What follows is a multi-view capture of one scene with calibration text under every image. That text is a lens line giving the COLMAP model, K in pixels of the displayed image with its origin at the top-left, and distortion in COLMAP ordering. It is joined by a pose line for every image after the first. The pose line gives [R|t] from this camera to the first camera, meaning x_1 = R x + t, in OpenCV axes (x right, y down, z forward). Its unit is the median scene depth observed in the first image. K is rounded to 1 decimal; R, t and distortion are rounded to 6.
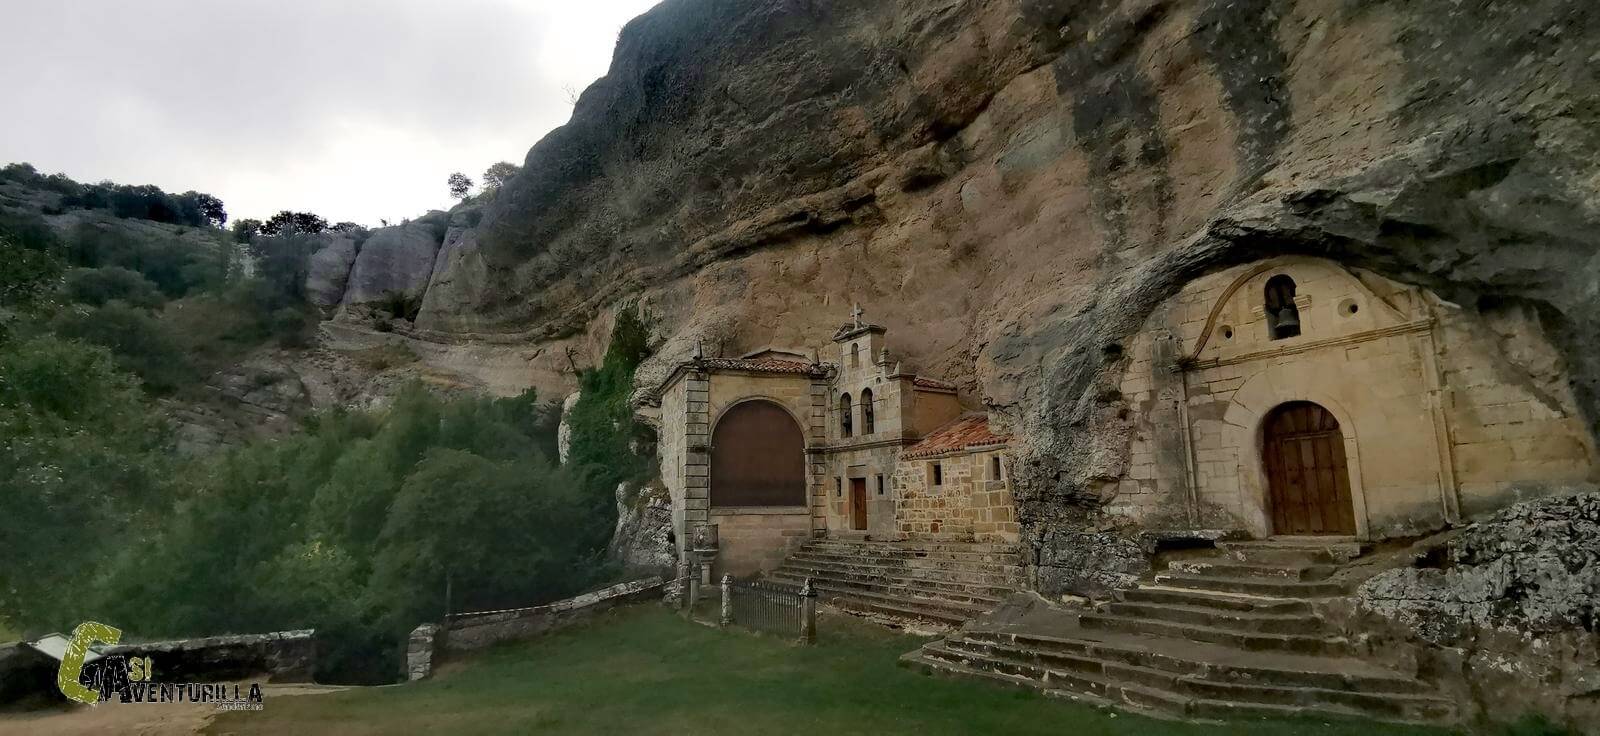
lens RADIAL K [[786.4, 0, 794.0], [0, 786.4, 361.6], [0, 0, 1]] dist [0.013941, -0.001900]
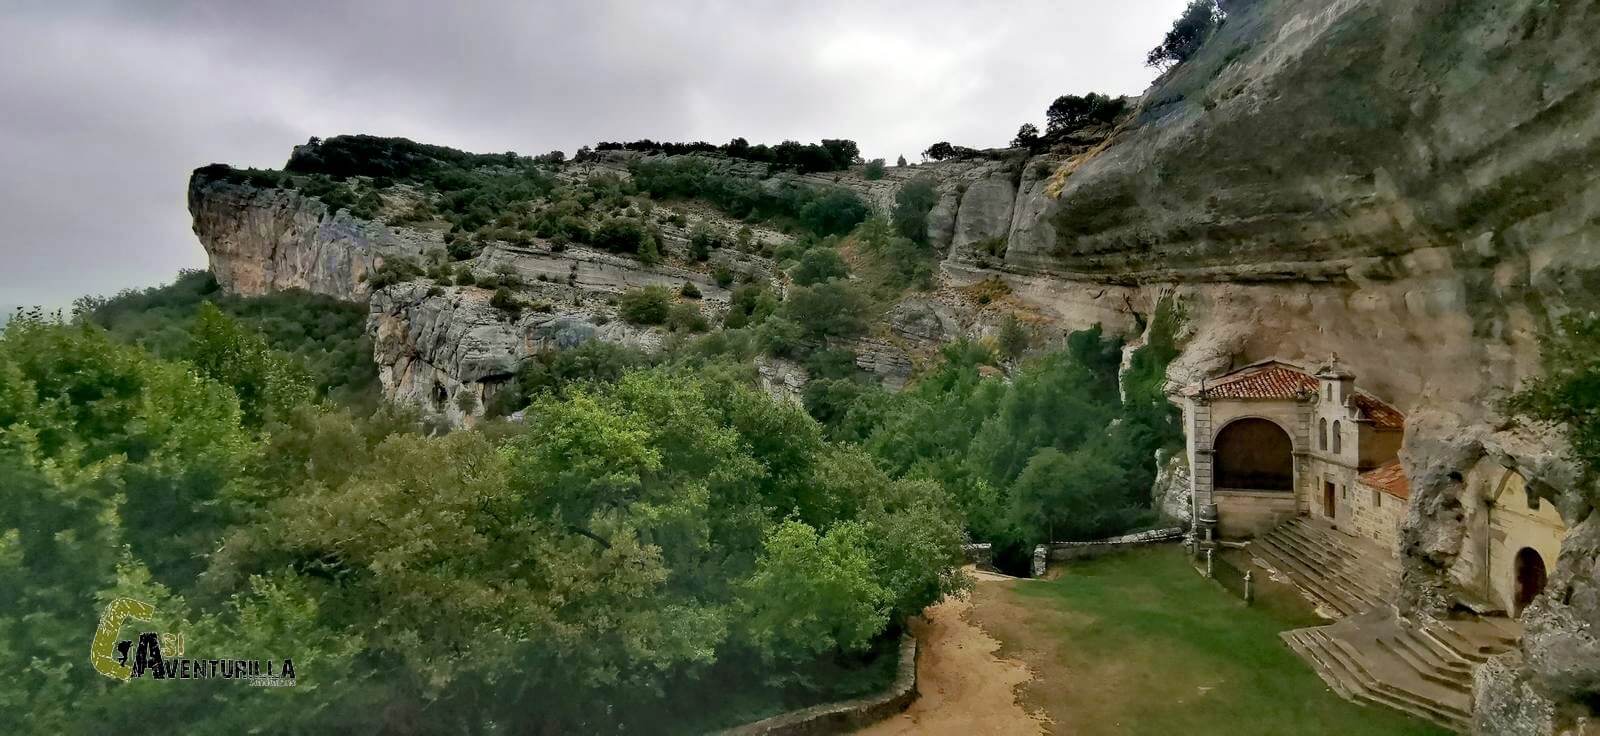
lens RADIAL K [[752.1, 0, 797.2], [0, 752.1, 371.1], [0, 0, 1]] dist [-0.005777, -0.003727]
pose [[0.754283, 0.007537, -0.656506, 0.224007], [0.131979, 0.977782, 0.162862, -0.360429], [0.643147, -0.209489, 0.736530, -0.504401]]
